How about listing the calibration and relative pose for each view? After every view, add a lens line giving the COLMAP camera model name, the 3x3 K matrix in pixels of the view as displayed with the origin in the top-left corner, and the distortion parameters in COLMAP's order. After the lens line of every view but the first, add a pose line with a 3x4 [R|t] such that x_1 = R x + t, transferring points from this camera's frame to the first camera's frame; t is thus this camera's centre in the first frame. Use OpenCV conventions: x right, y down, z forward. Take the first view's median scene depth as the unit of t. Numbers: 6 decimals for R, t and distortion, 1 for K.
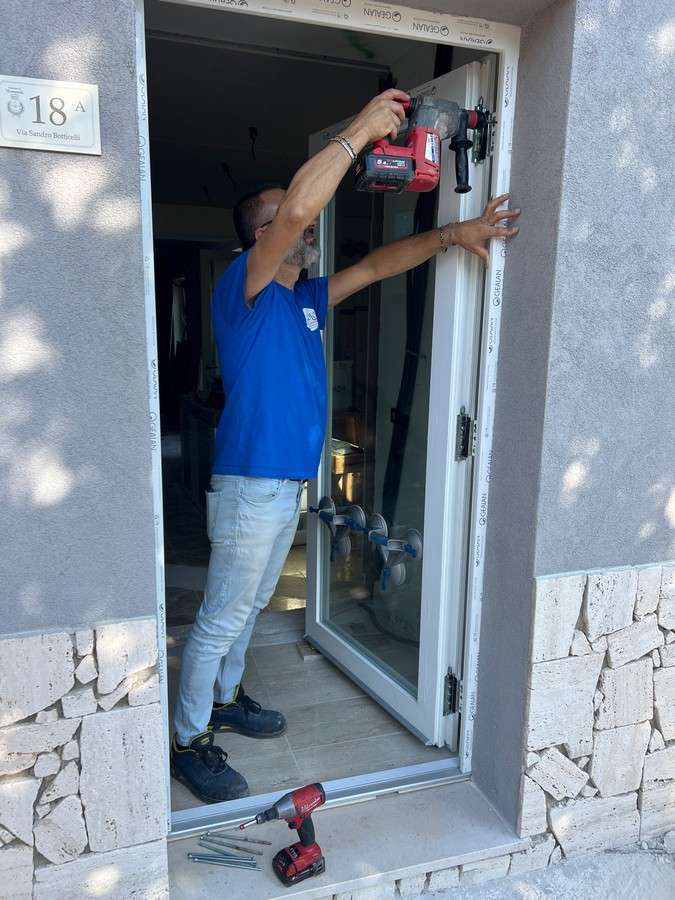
lens RADIAL K [[629.5, 0, 337.5], [0, 629.5, 450.0], [0, 0, 1]] dist [0.031253, -0.039372]
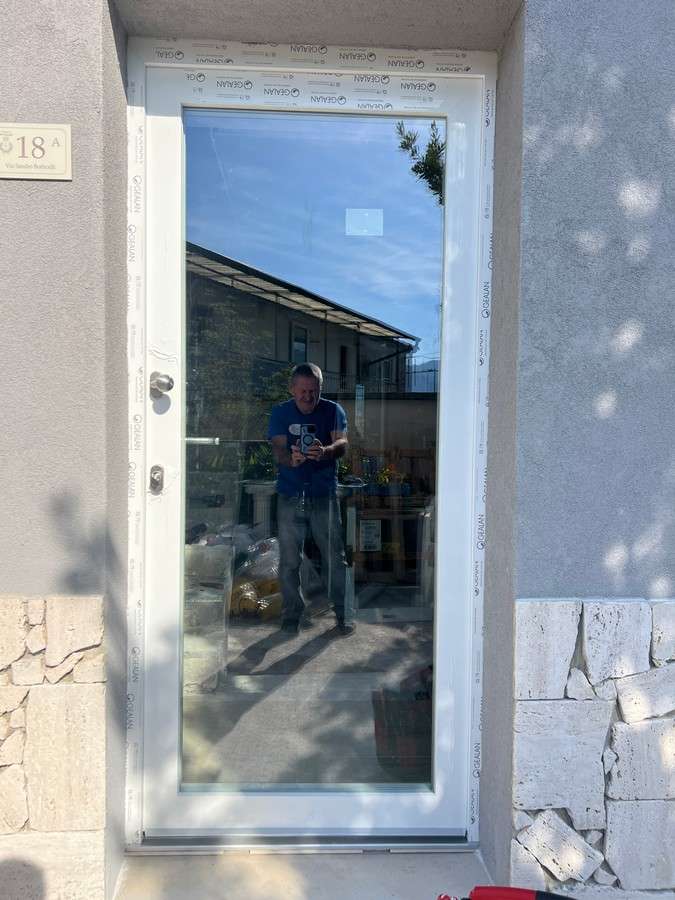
lens RADIAL K [[629.5, 0, 337.5], [0, 629.5, 450.0], [0, 0, 1]] dist [0.031253, -0.039372]
pose [[0.969250, 0.004927, -0.246030, 0.277220], [-0.041550, 0.988721, -0.143889, 0.127151], [0.242547, 0.149686, 0.958522, 0.039374]]
